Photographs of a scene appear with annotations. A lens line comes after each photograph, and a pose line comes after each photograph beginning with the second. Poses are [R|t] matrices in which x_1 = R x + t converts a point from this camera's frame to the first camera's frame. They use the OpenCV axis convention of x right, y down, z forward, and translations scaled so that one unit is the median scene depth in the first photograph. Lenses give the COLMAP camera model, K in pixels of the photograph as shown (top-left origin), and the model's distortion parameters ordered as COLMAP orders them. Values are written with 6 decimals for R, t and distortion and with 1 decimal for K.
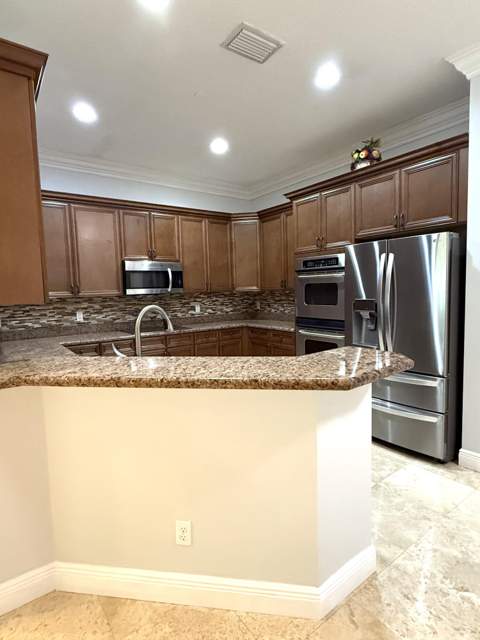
lens RADIAL K [[349.6, 0, 240.0], [0, 349.6, 320.0], [0, 0, 1]] dist [-0.001695, -0.000108]
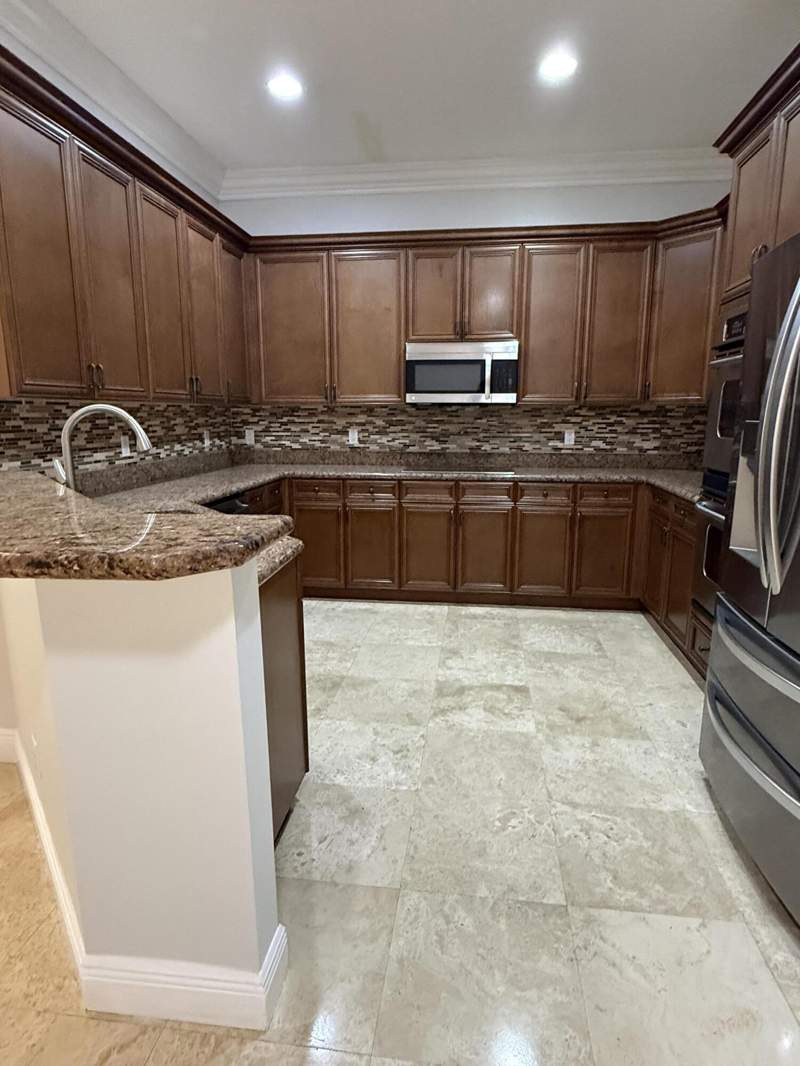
lens RADIAL K [[611.8, 0, 400.0], [0, 611.8, 533.0], [0, 0, 1]] dist [0.003152, 0.000380]
pose [[0.724557, 0.161058, -0.670132, 0.367308], [-0.083056, 0.985631, 0.147083, -0.008163], [0.684192, -0.050912, 0.727523, 0.234769]]
